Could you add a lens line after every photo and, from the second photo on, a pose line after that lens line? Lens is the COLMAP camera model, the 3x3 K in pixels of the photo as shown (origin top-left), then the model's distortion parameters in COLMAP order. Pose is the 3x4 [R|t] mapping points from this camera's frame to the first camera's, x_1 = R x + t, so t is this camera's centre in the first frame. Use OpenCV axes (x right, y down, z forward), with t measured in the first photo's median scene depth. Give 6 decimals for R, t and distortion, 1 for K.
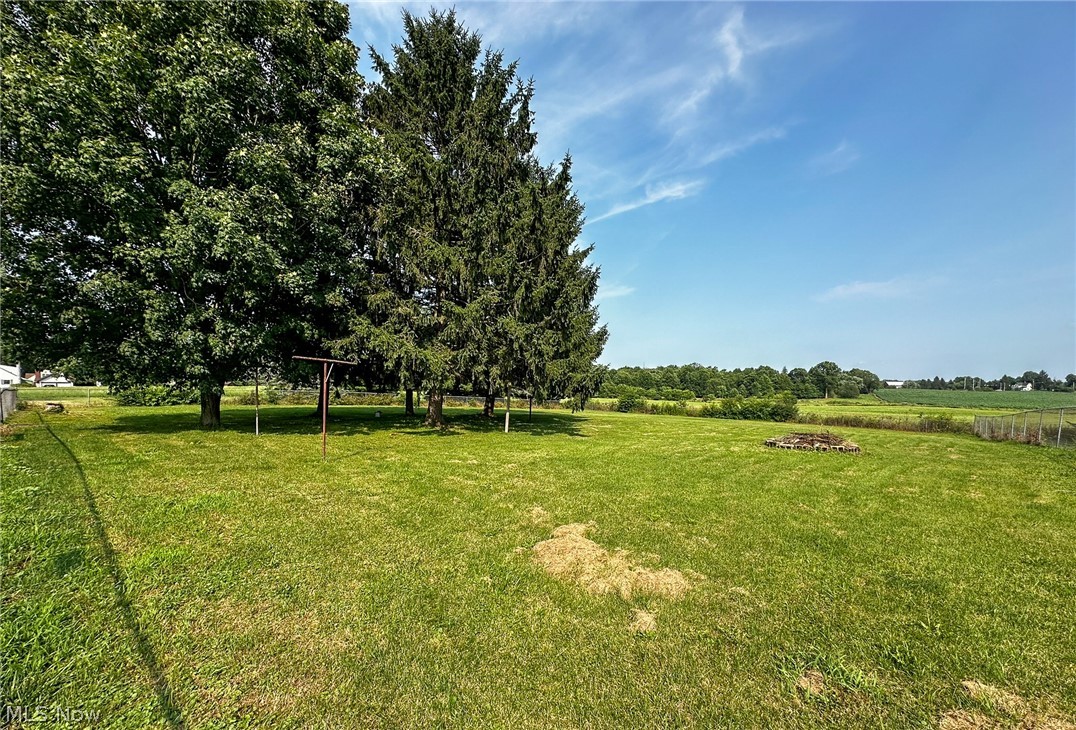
lens RADIAL K [[434.1, 0, 532.1], [0, 434.1, 401.1], [0, 0, 1]] dist [-0.008845, -0.000082]
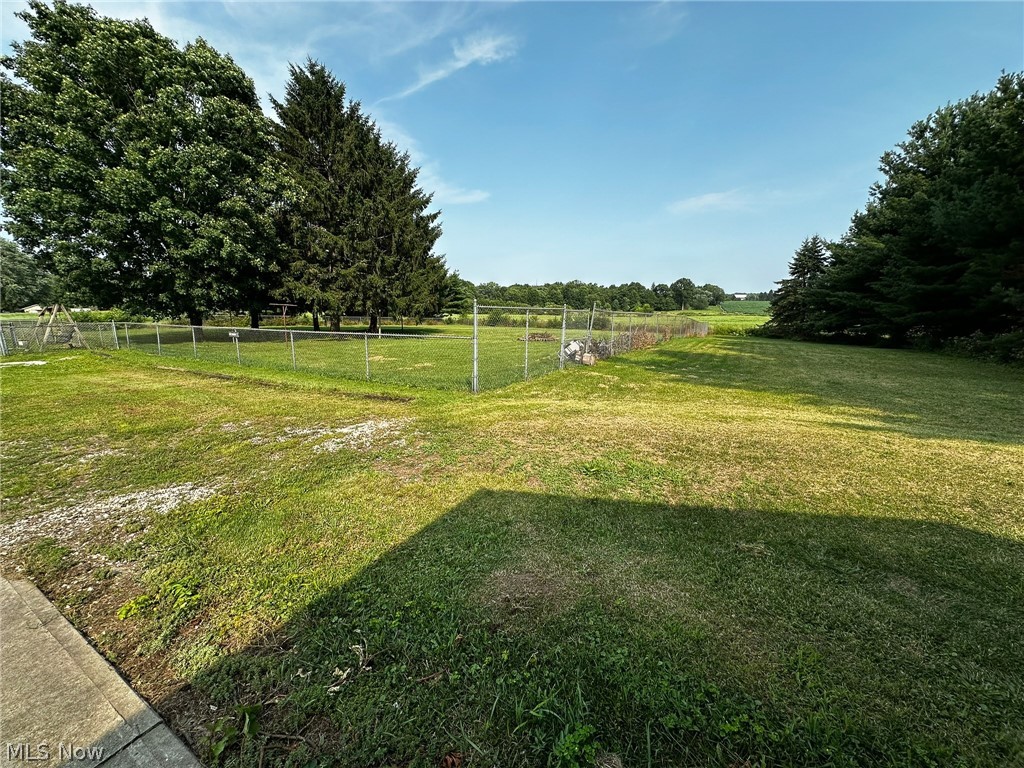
lens RADIAL K [[412.7, 0, 517.9], [0, 412.7, 380.0], [0, 0, 1]] dist [-0.001329, -0.000438]
pose [[0.979317, -0.052803, 0.195323, 0.156008], [0.022783, 0.987985, 0.152859, -0.003760], [-0.201047, -0.145247, 0.968753, -0.765532]]
